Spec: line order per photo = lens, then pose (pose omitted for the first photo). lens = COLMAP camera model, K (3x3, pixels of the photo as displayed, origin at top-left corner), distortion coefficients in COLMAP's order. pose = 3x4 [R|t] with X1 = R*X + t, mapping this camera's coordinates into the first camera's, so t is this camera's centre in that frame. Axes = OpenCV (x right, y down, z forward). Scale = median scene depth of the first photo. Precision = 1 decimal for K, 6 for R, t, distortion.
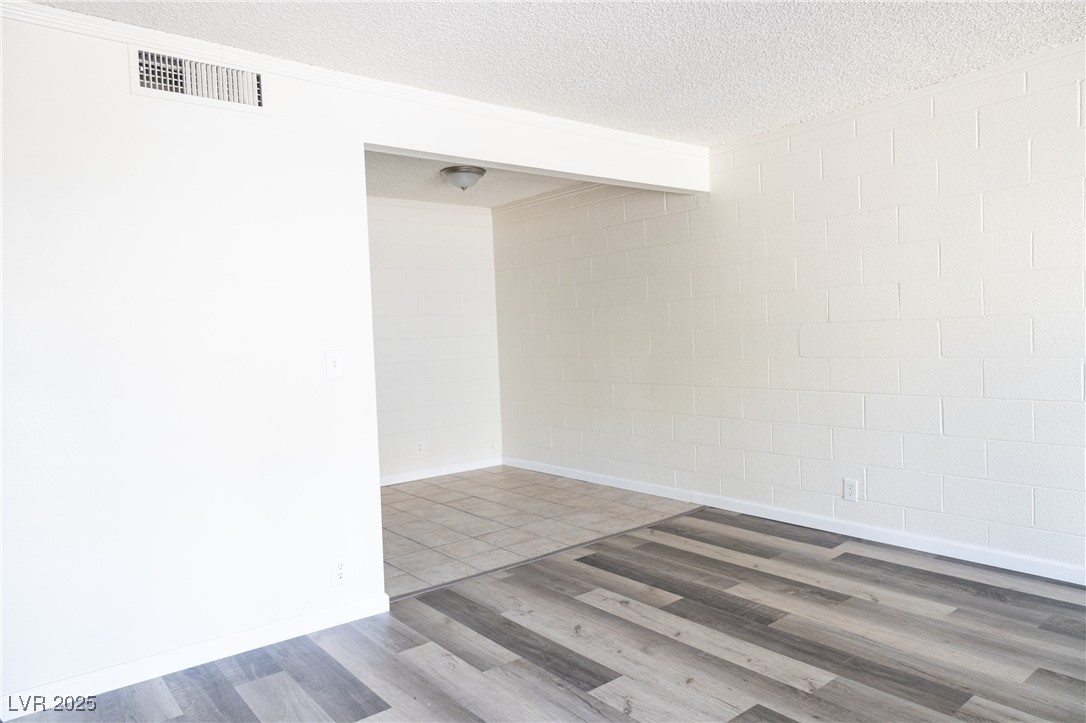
lens RADIAL K [[705.2, 0, 542.4], [0, 705.2, 360.7], [0, 0, 1]] dist [-0.002216, 0.001917]
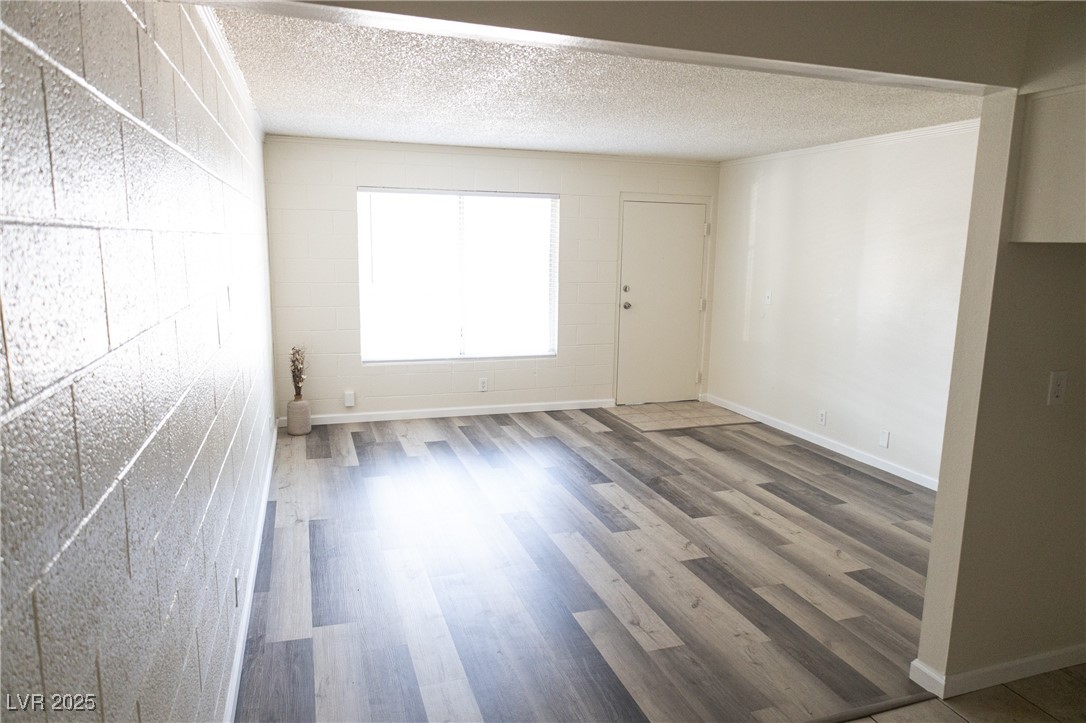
lens RADIAL K [[705.2, 0, 544.7], [0, 705.2, 364.0], [0, 0, 1]] dist [-0.002216, 0.001917]
pose [[-0.938978, -0.034407, 0.342251, -0.094614], [0.036162, 0.979597, 0.197693, -0.217266], [-0.342070, 0.198006, -0.918576, 2.078795]]
